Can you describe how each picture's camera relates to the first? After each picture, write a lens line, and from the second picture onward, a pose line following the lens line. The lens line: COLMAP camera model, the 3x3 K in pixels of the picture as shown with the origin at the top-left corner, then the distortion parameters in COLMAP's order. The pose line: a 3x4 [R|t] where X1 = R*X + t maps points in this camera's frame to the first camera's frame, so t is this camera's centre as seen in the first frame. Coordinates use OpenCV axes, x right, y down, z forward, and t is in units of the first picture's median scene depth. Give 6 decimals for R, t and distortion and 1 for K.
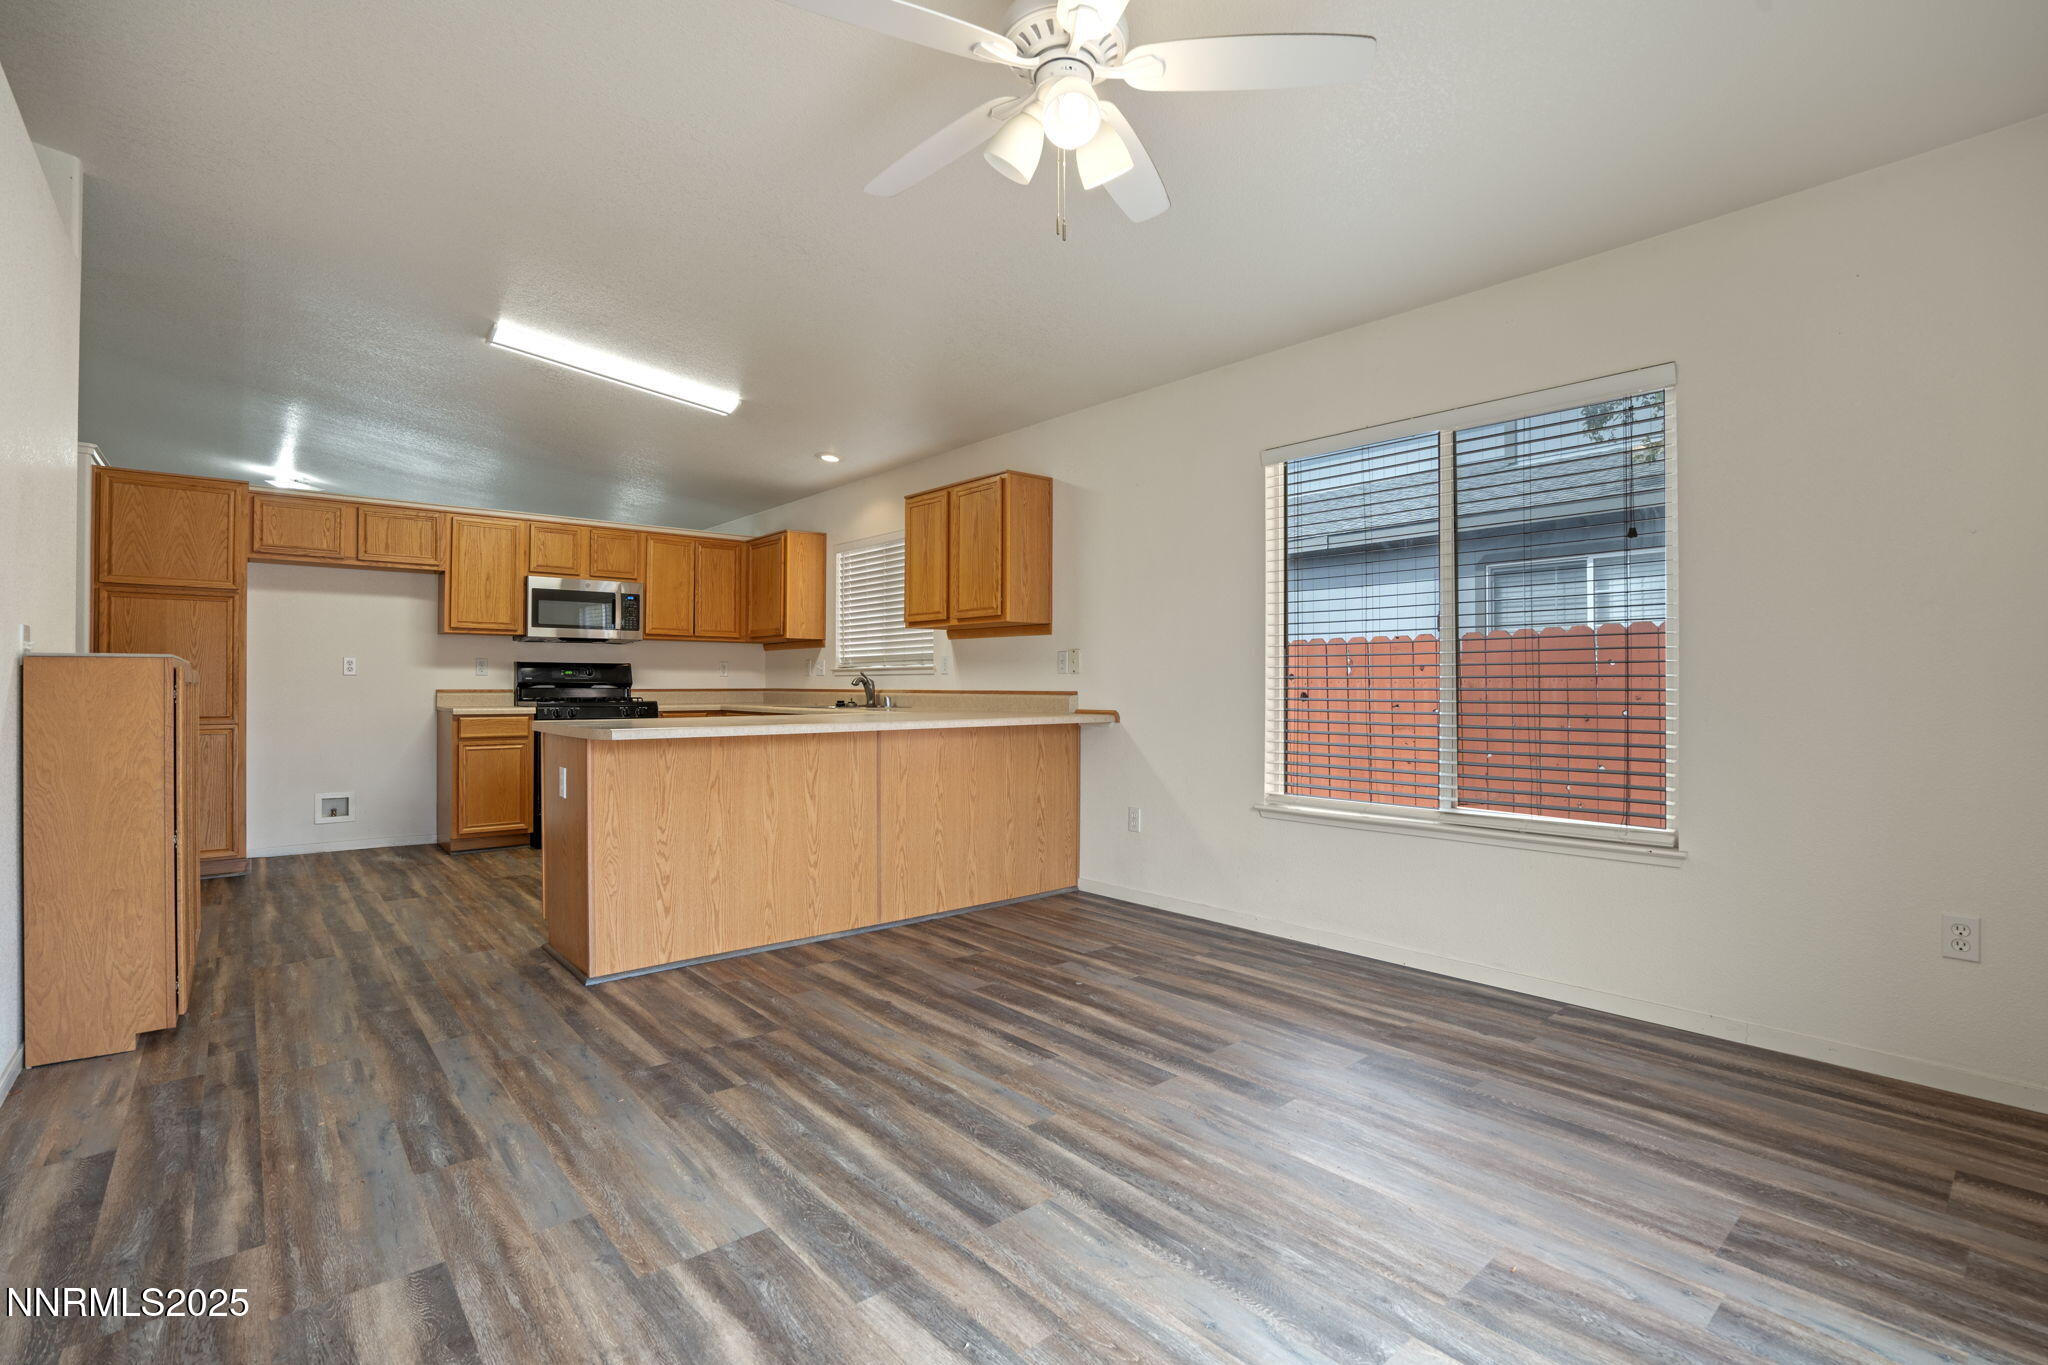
lens RADIAL K [[937.7, 0, 1025.4], [0, 937.7, 677.0], [0, 0, 1]] dist [-0.064968, 0.023871]
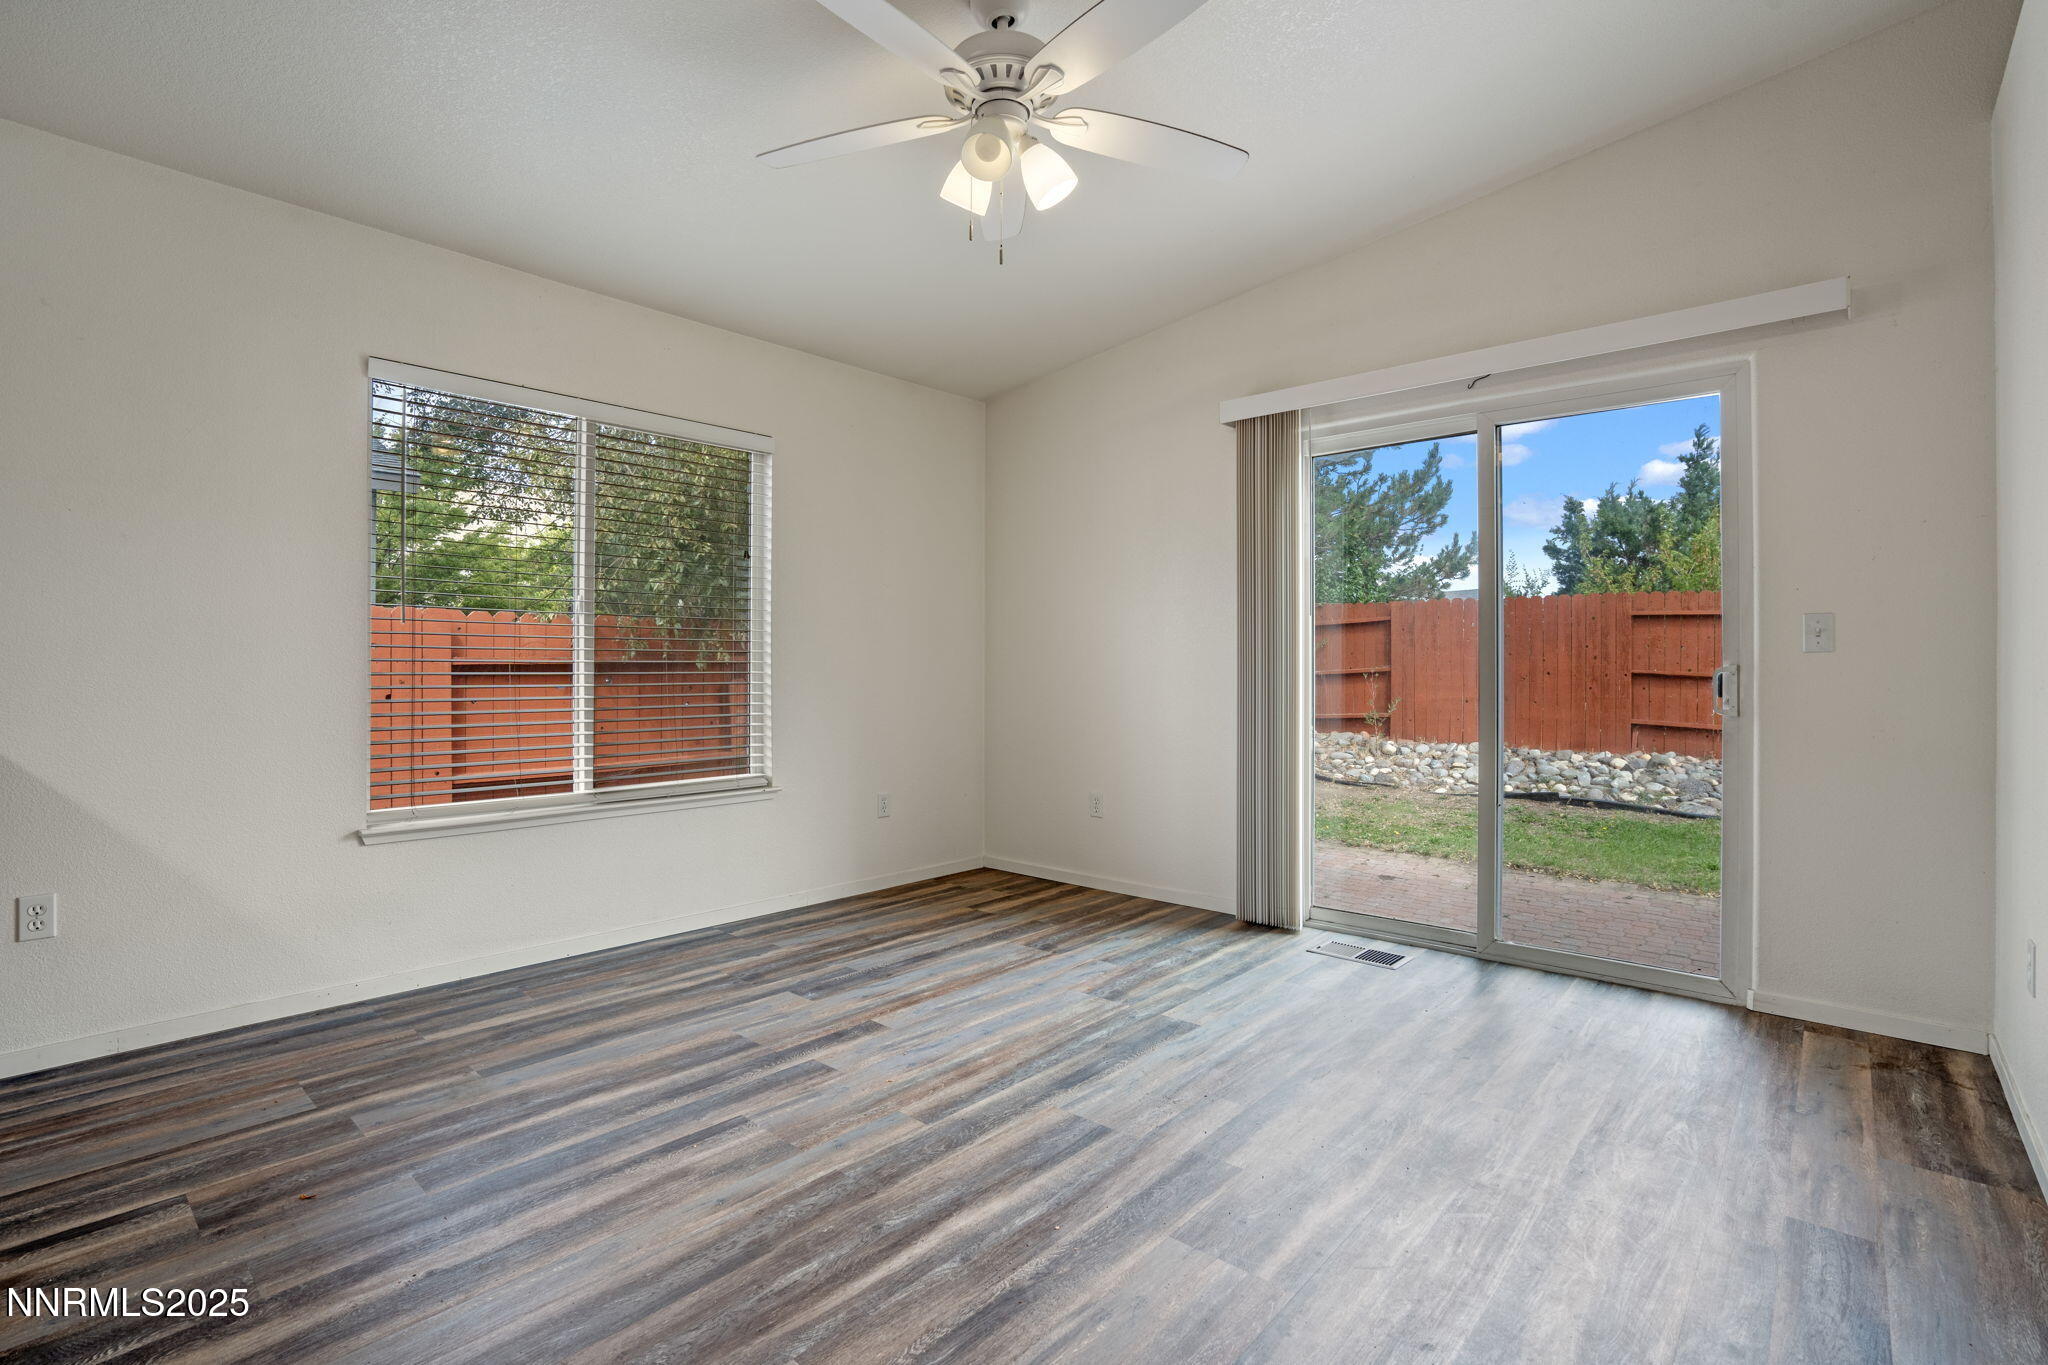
lens RADIAL K [[944.2, 0, 1020.7], [0, 944.2, 674.0], [0, 0, 1]] dist [-0.055815, 0.018020]
pose [[-0.131196, -0.005931, 0.991339, -0.703842], [-0.010421, 0.999935, 0.004603, 0.004910], [-0.991302, -0.009727, -0.131249, 0.743067]]
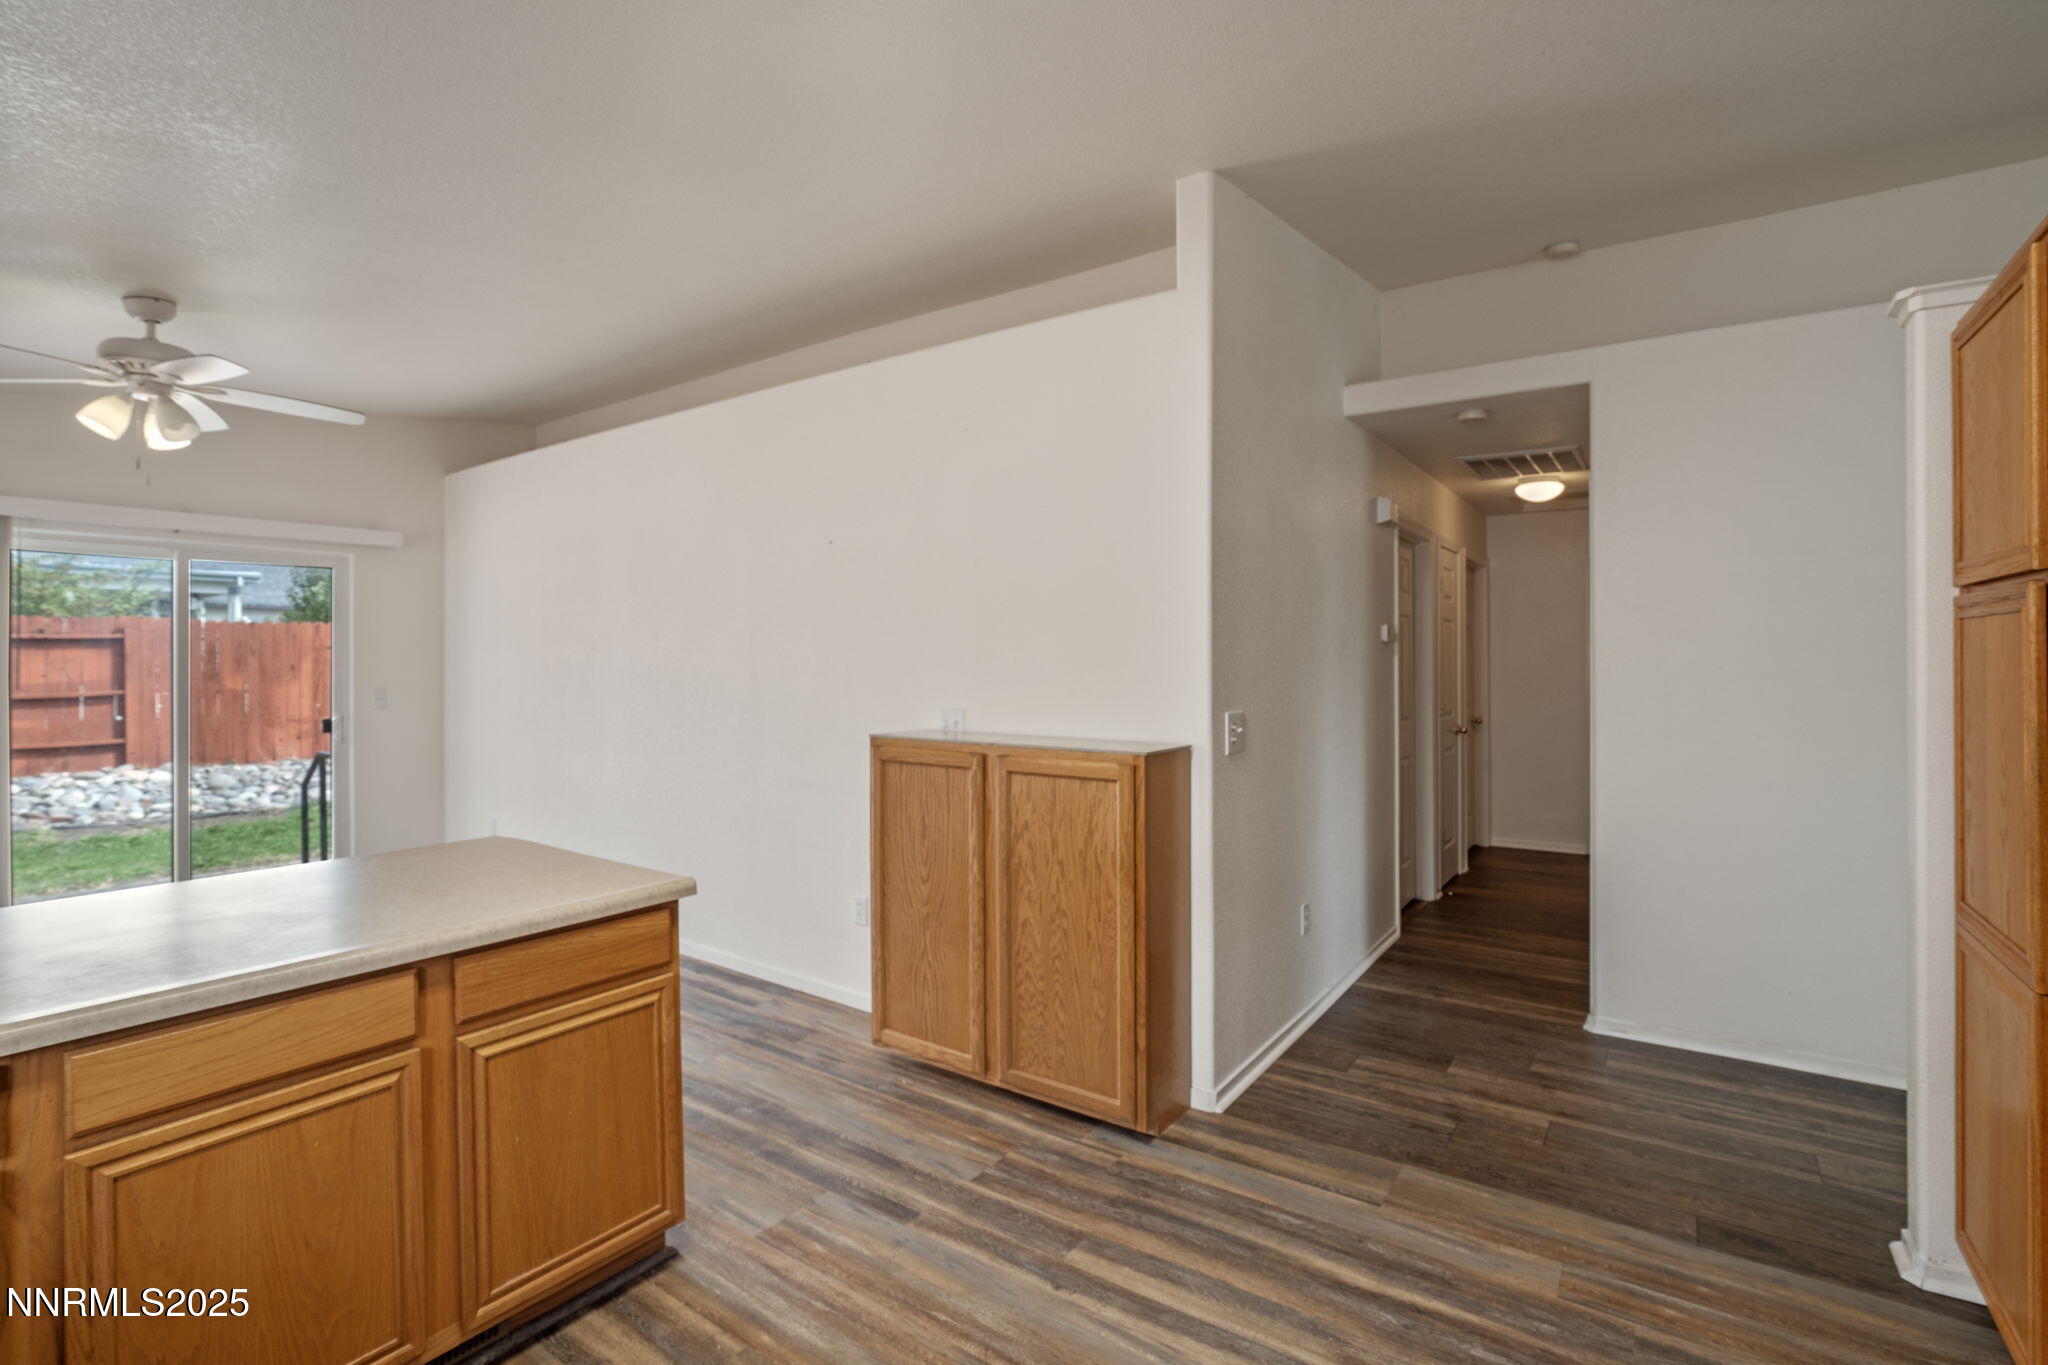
lens RADIAL K [[961.2, 0, 1019.8], [0, 961.2, 653.7], [0, 0, 1]] dist [-0.013351, 0.000149]
pose [[-0.971296, 0.000981, -0.237874, -0.710920], [0.003979, 0.999919, -0.012123, -0.102401], [0.237843, -0.012721, -0.971220, 1.977173]]
